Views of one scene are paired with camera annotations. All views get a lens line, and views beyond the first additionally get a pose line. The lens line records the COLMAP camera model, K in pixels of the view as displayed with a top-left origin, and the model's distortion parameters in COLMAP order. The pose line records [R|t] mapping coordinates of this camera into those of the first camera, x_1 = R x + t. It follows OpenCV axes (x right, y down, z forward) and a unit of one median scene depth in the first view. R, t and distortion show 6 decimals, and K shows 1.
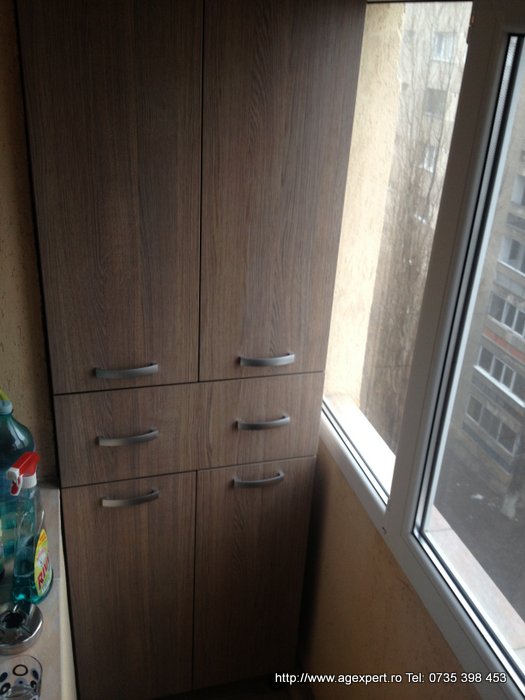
lens RADIAL K [[662.4, 0, 262.5], [0, 662.4, 350.0], [0, 0, 1]] dist [0.121525, -0.282946]
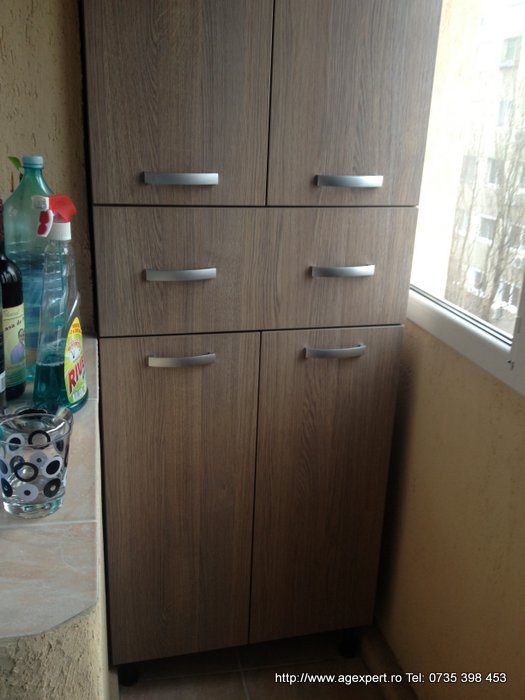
lens RADIAL K [[662.4, 0, 262.5], [0, 662.4, 350.0], [0, 0, 1]] dist [0.121525, -0.282946]
pose [[0.998873, -0.002748, -0.047379, -0.062046], [-0.002332, 0.994275, -0.106829, 0.310585], [0.047401, 0.106819, 0.993148, 0.199169]]
